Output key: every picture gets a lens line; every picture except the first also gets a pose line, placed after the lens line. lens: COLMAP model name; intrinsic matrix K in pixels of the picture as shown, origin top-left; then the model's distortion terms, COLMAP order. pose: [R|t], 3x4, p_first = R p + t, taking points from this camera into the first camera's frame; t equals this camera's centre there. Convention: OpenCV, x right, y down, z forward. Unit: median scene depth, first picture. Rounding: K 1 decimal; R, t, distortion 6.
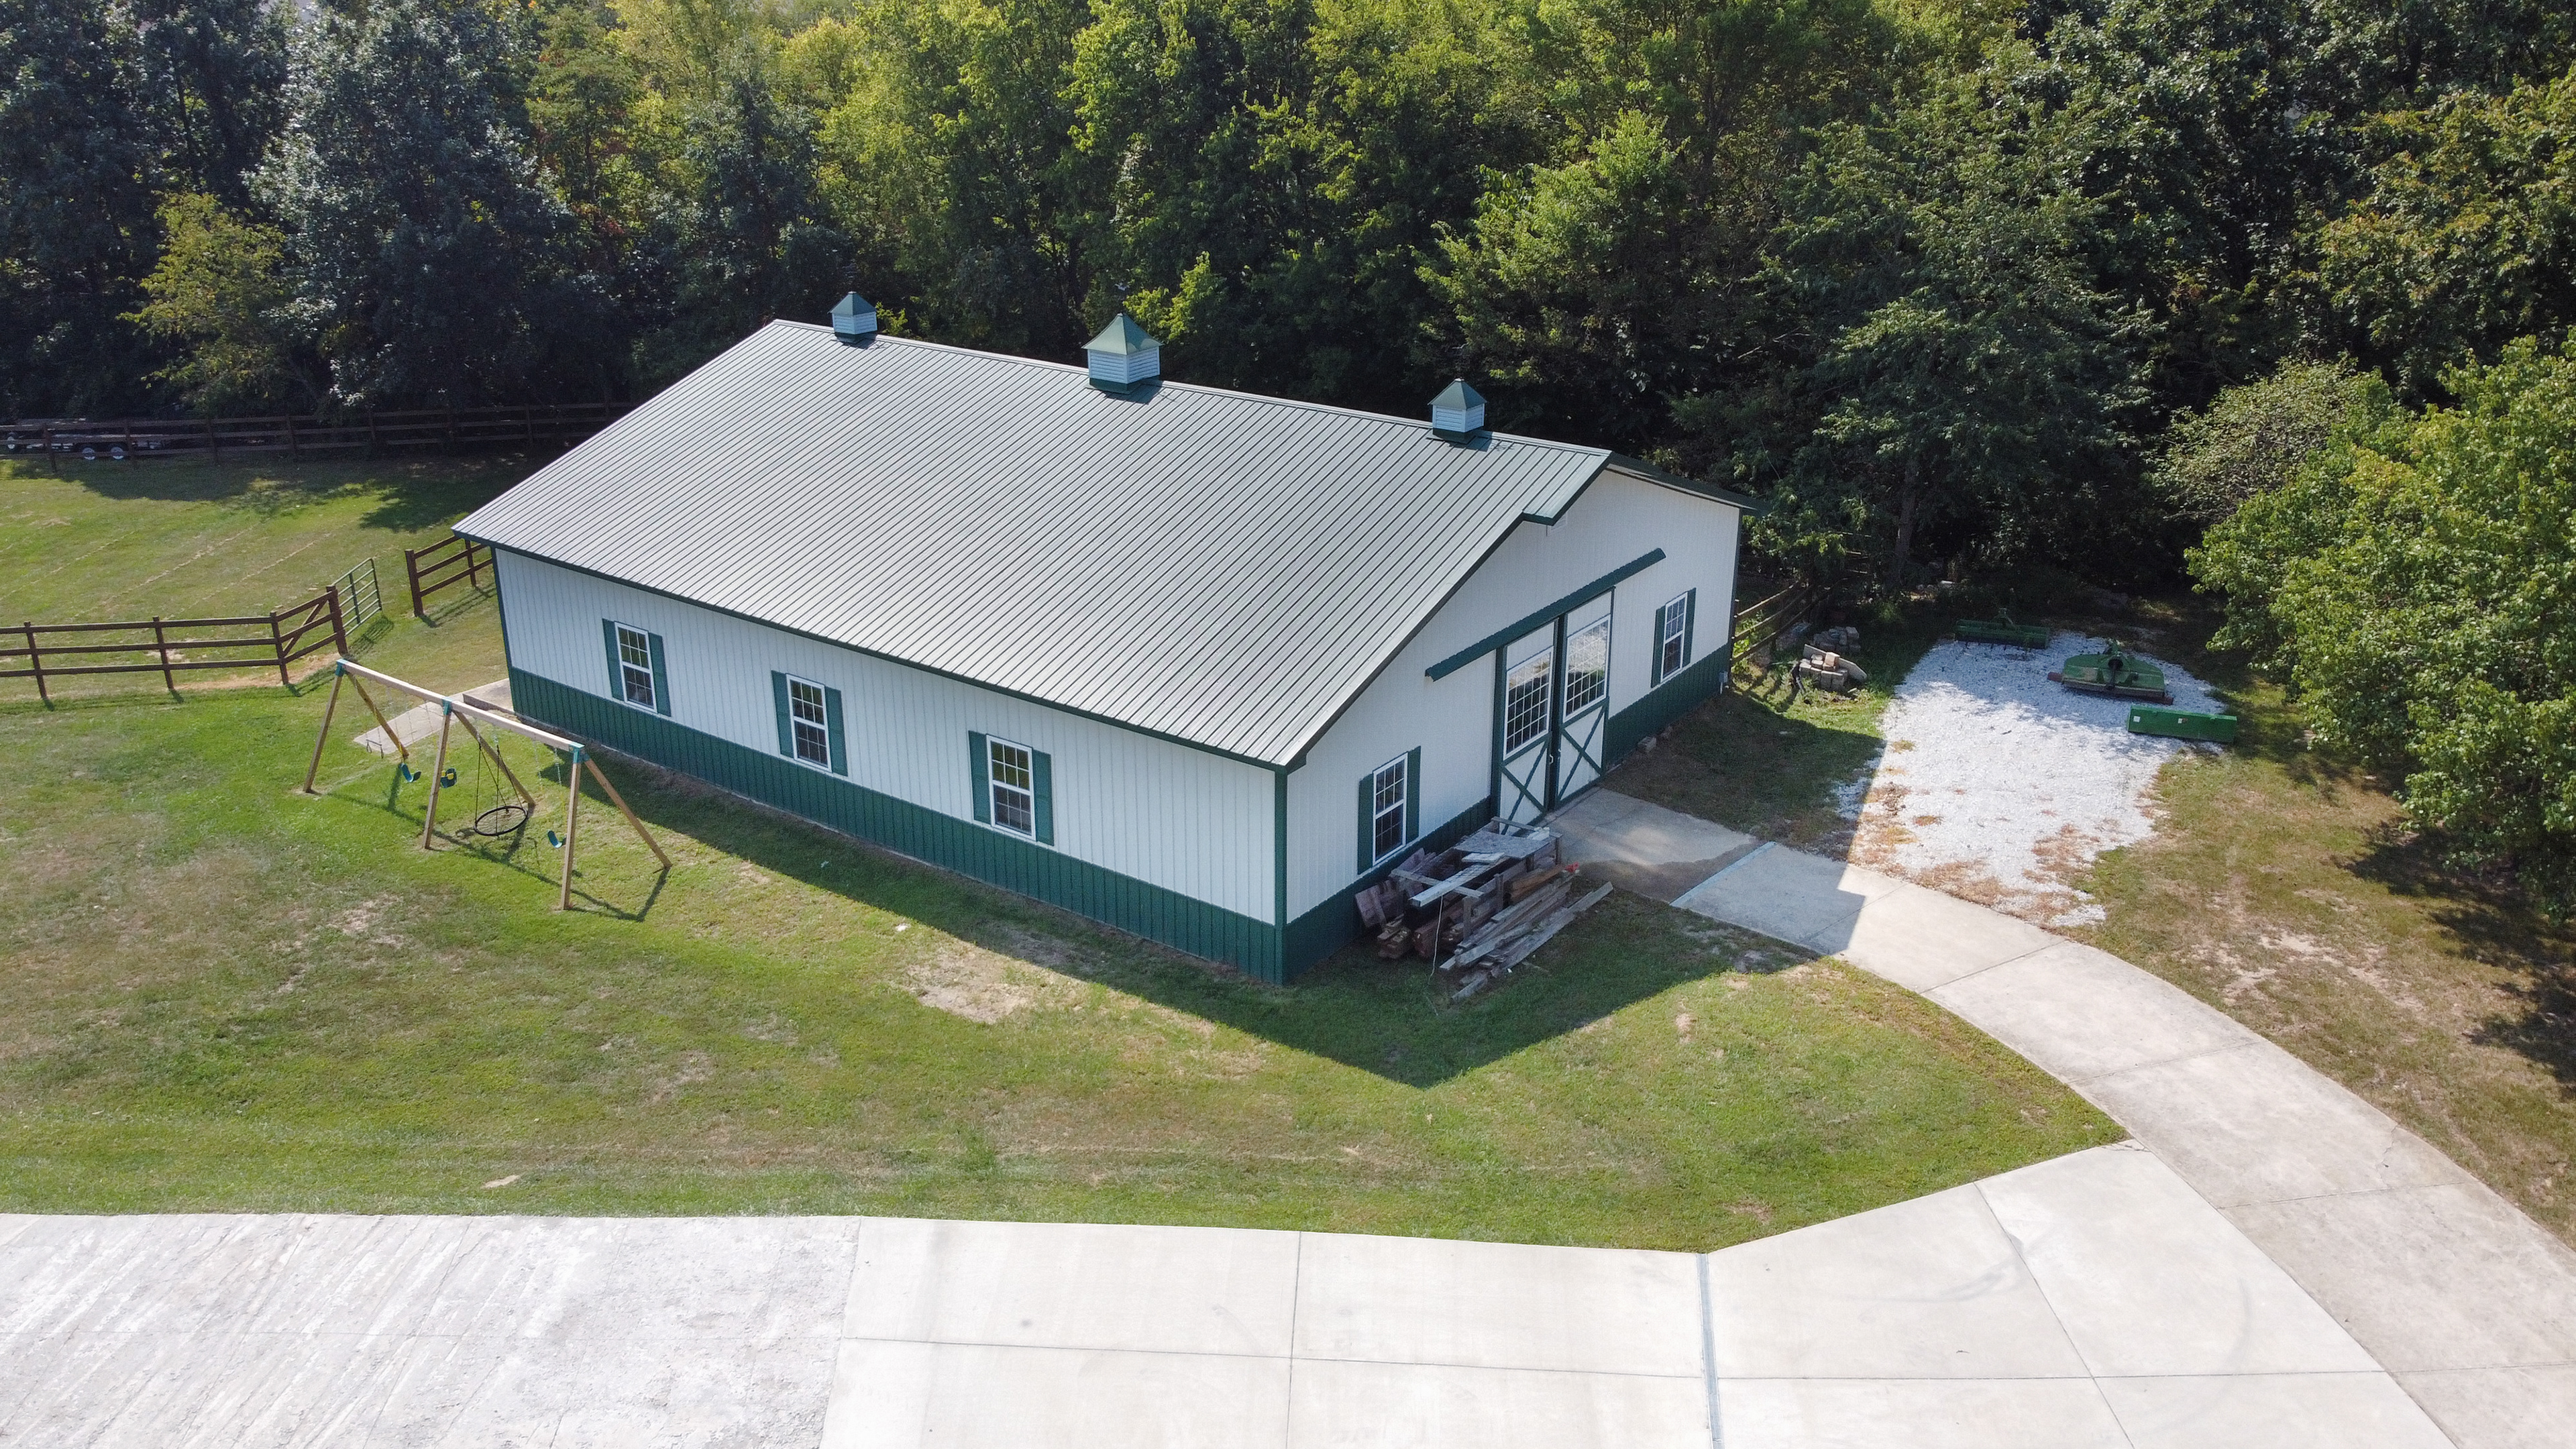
lens RADIAL K [[1949.5, 0, 1282.3], [0, 1949.5, 731.2], [0, 0, 1]] dist [0.005306, -0.012908]
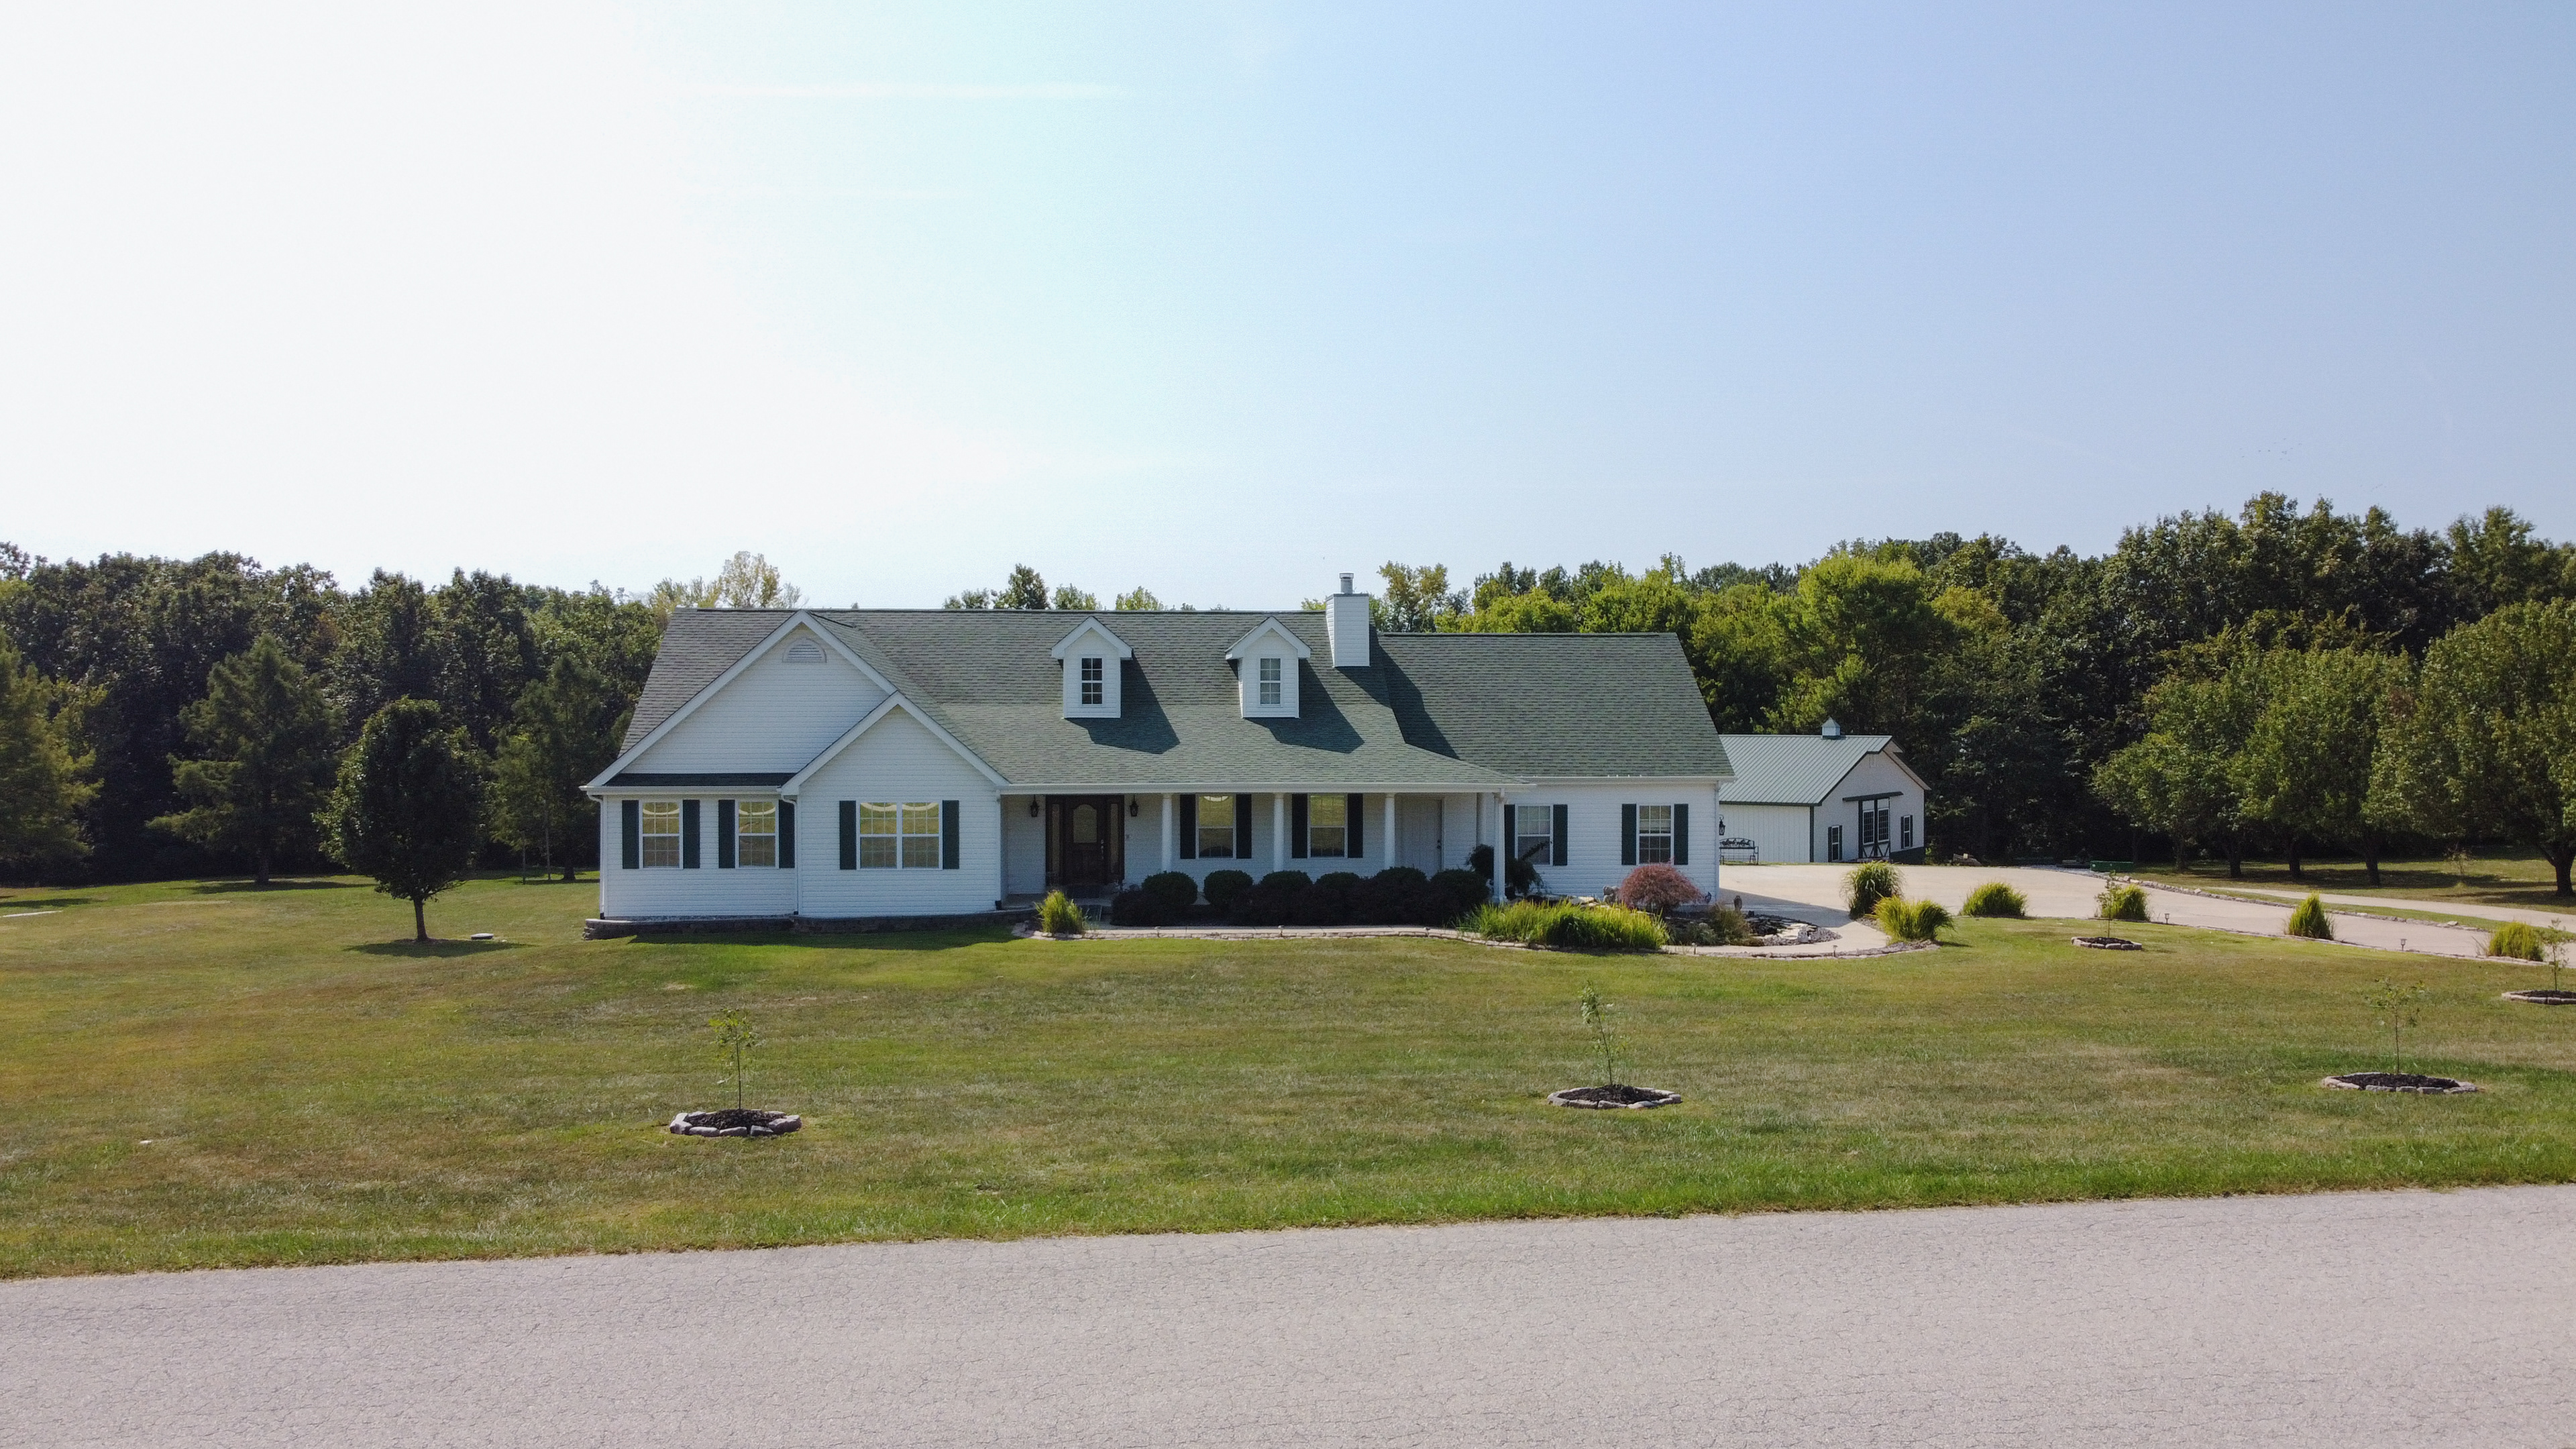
lens RADIAL K [[1949.5, 0, 1279.0], [0, 1949.5, 736.7], [0, 0, 1]] dist [0.005306, -0.012908]
pose [[0.999976, -0.001128, 0.006817, -0.535035], [0.003512, 0.932590, -0.360919, 0.632904], [-0.005950, 0.360935, 0.932572, -1.187116]]
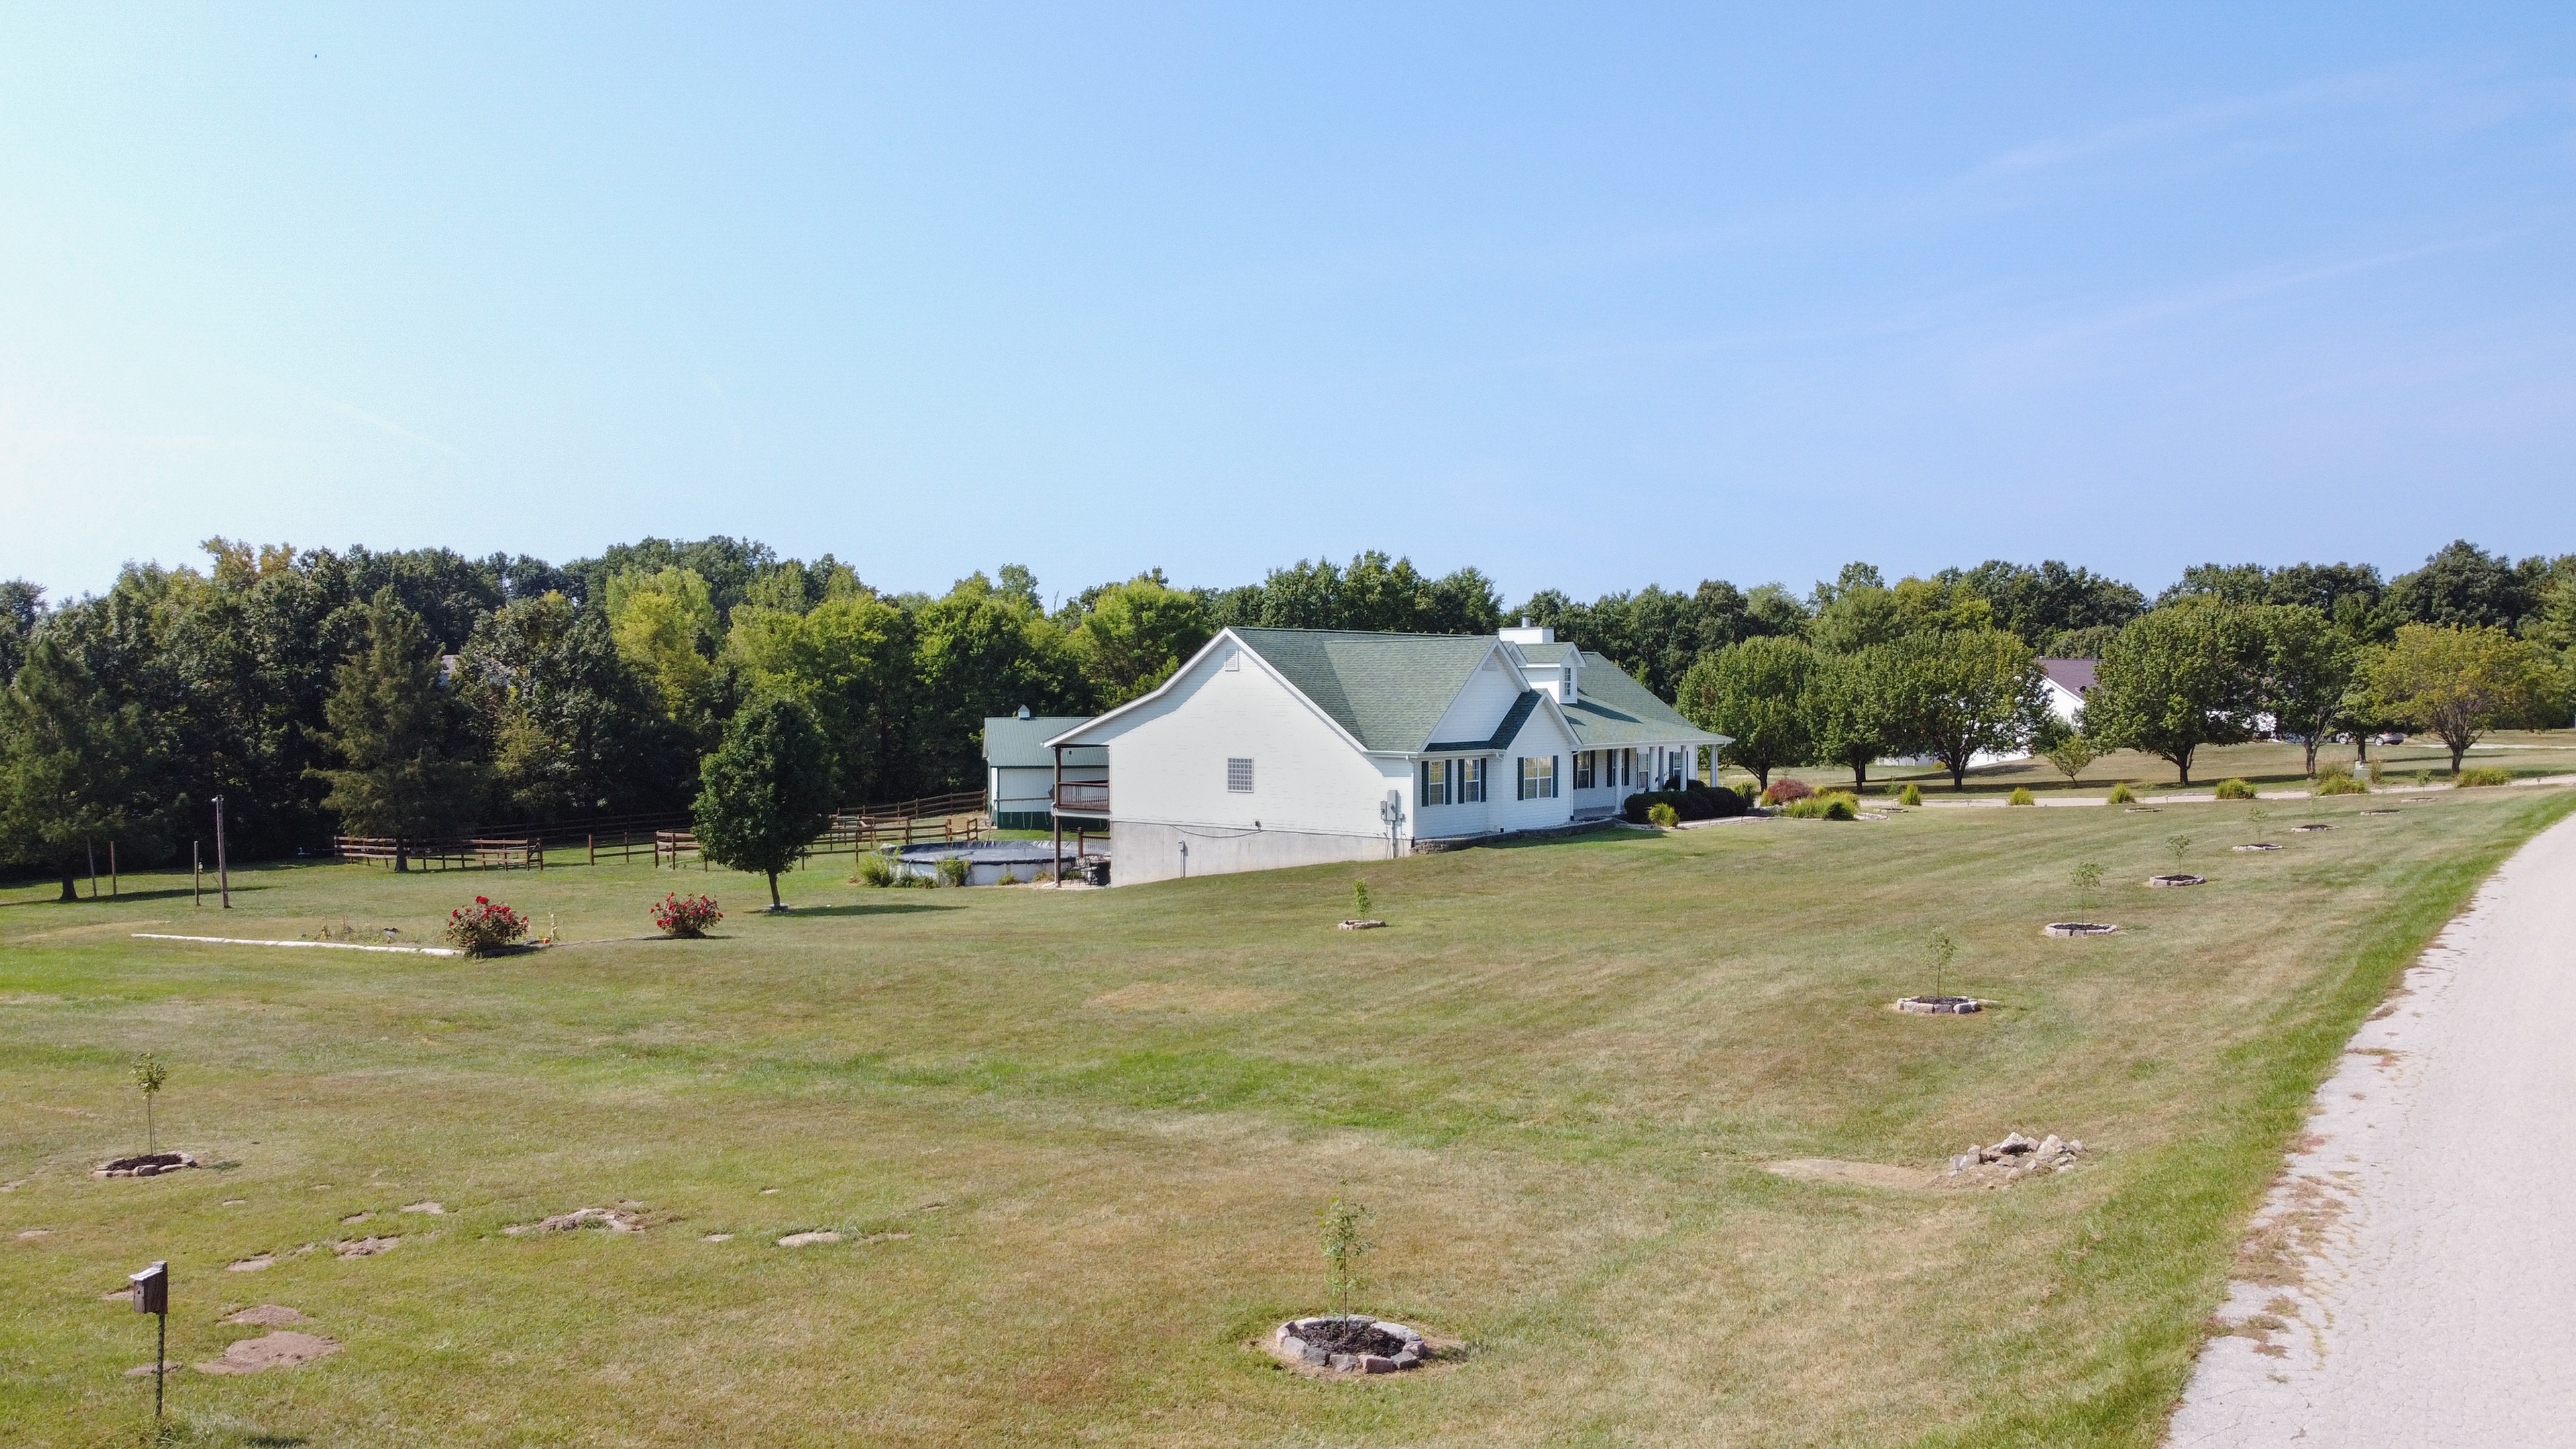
lens RADIAL K [[1949.5, 0, 1282.0], [0, 1949.5, 718.2], [0, 0, 1]] dist [0.005306, -0.012908]
pose [[0.693523, -0.008505, 0.720385, -1.996294], [0.268504, 0.930940, -0.247501, 0.615024], [-0.668530, 0.365074, 0.647911, -1.158364]]
